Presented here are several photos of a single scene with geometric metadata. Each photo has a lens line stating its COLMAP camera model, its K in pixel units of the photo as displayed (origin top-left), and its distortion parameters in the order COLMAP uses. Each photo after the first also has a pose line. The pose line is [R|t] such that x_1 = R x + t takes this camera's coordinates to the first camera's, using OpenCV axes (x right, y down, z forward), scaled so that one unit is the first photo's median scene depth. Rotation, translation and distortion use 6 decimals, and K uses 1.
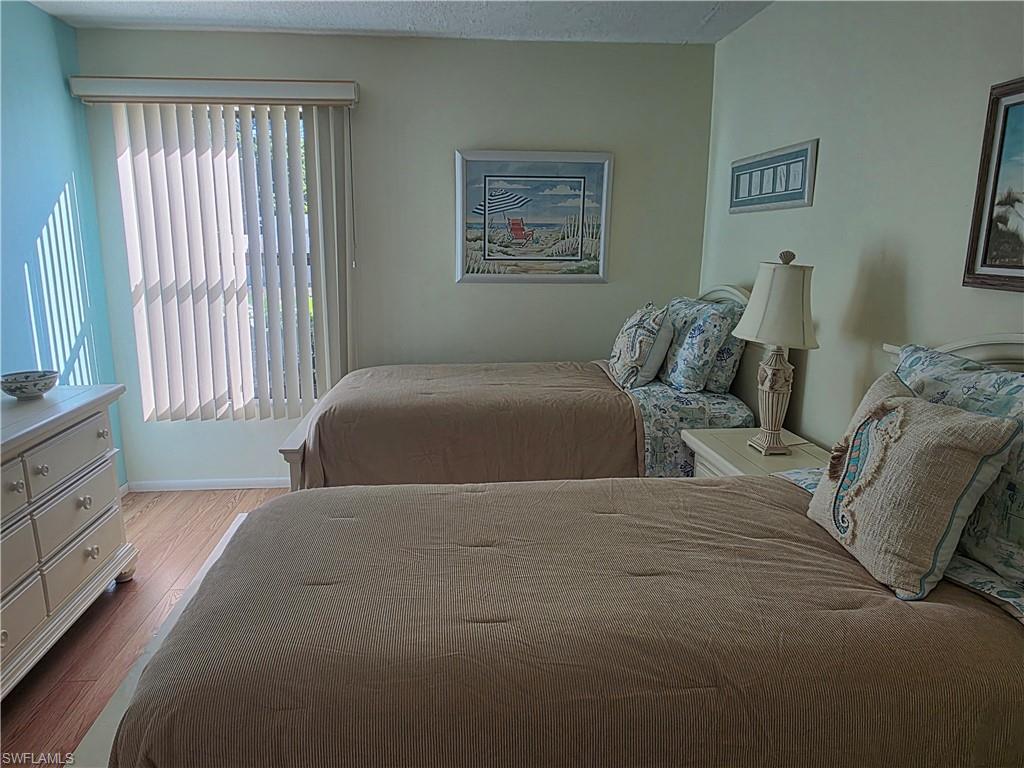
lens RADIAL K [[698.2, 0, 509.7], [0, 698.2, 381.2], [0, 0, 1]] dist [0.015805, -0.002619]
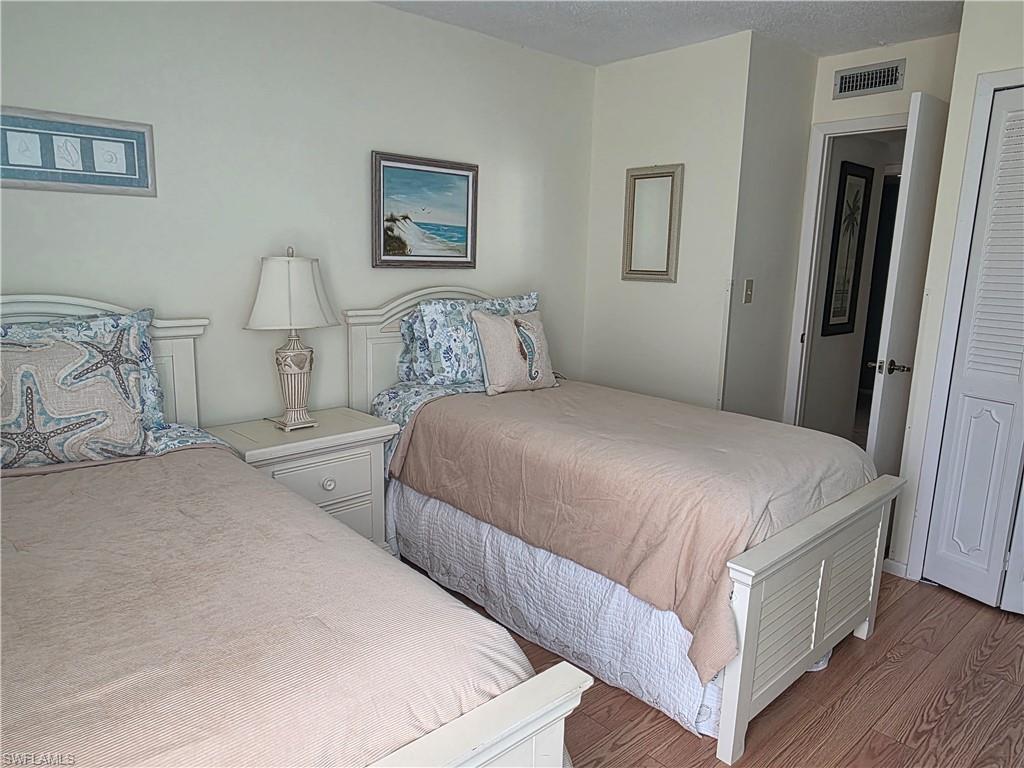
lens RADIAL K [[698.2, 0, 510.4], [0, 698.2, 381.7], [0, 0, 1]] dist [0.015805, -0.002619]
pose [[-0.599020, -0.174161, 0.781564, -0.949141], [0.140365, 0.938108, 0.316626, -0.385944], [-0.788335, 0.299369, -0.537499, 1.829083]]
